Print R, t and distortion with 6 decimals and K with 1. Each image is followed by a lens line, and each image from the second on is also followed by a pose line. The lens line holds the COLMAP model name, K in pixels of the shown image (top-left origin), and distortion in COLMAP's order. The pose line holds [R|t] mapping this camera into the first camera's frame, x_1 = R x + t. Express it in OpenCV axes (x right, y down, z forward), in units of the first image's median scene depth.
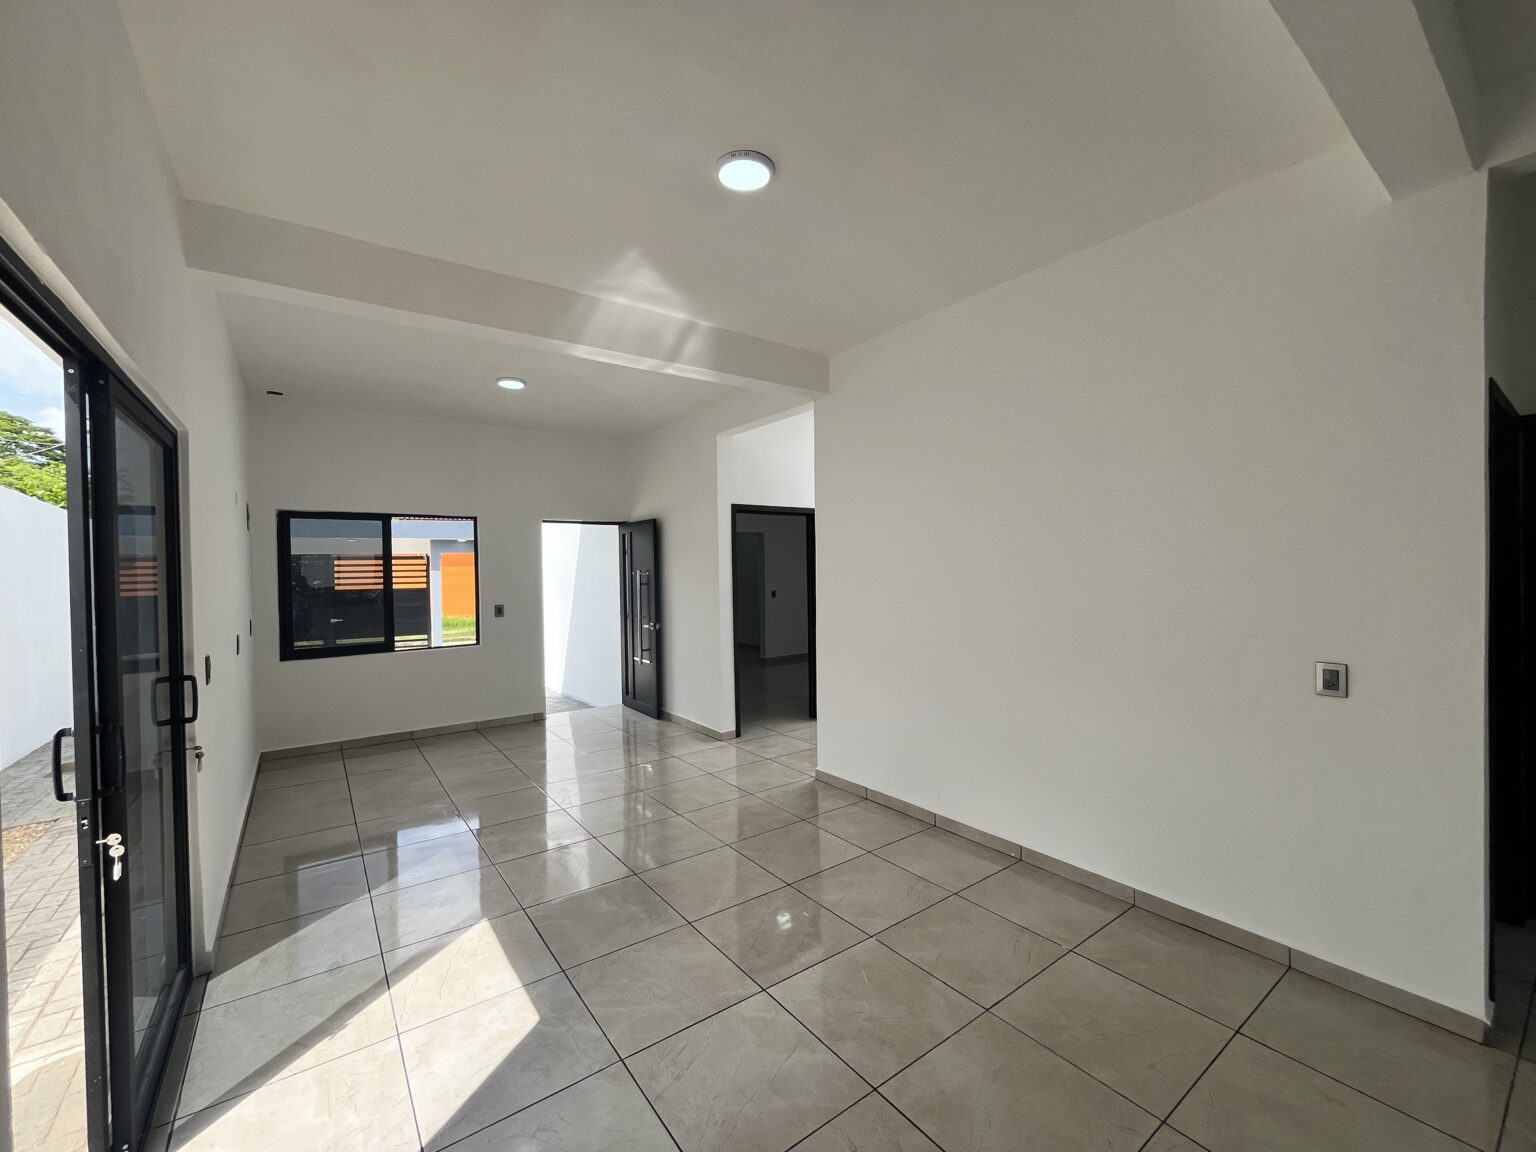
lens RADIAL K [[629.8, 0, 768.0], [0, 629.8, 576.0], [0, 0, 1]] dist [-0.041477, 0.000029]
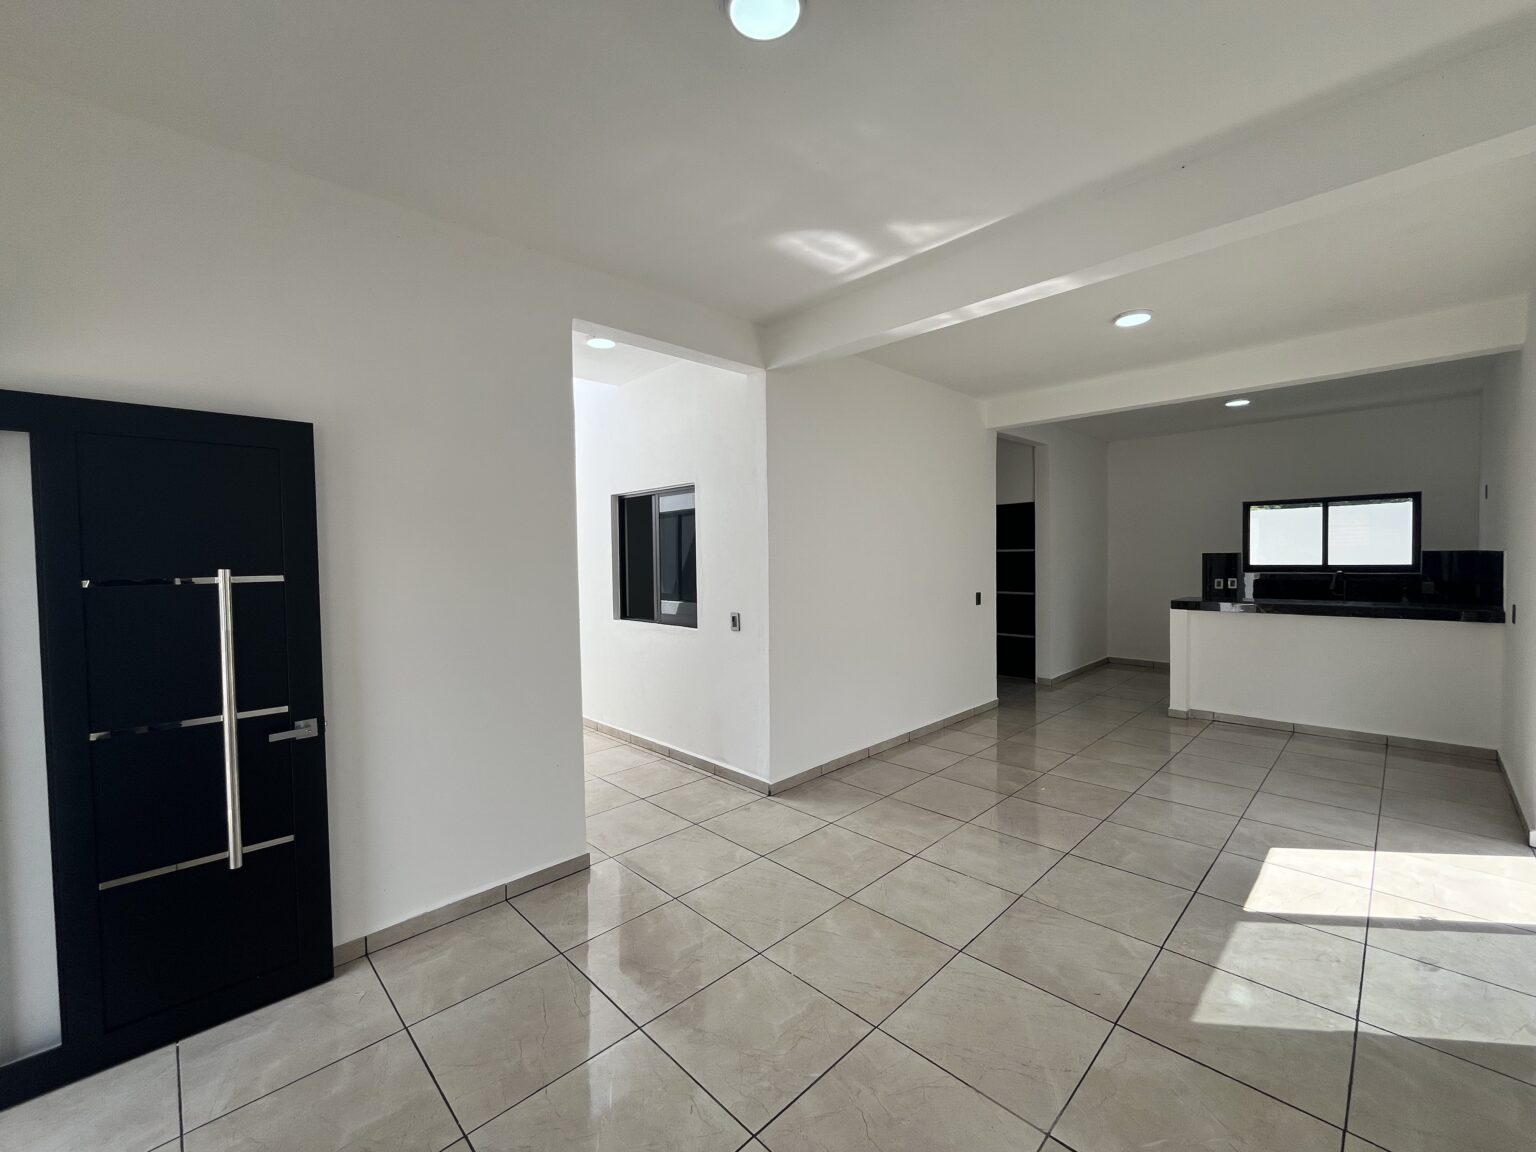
lens RADIAL K [[630.6, 0, 768.3], [0, 630.6, 588.7], [0, 0, 1]] dist [0.000924, 0.000359]
pose [[-0.143826, -0.047966, 0.988440, -1.116354], [0.025959, 0.998298, 0.052222, -0.023711], [-0.989262, 0.033170, -0.142336, 1.575475]]
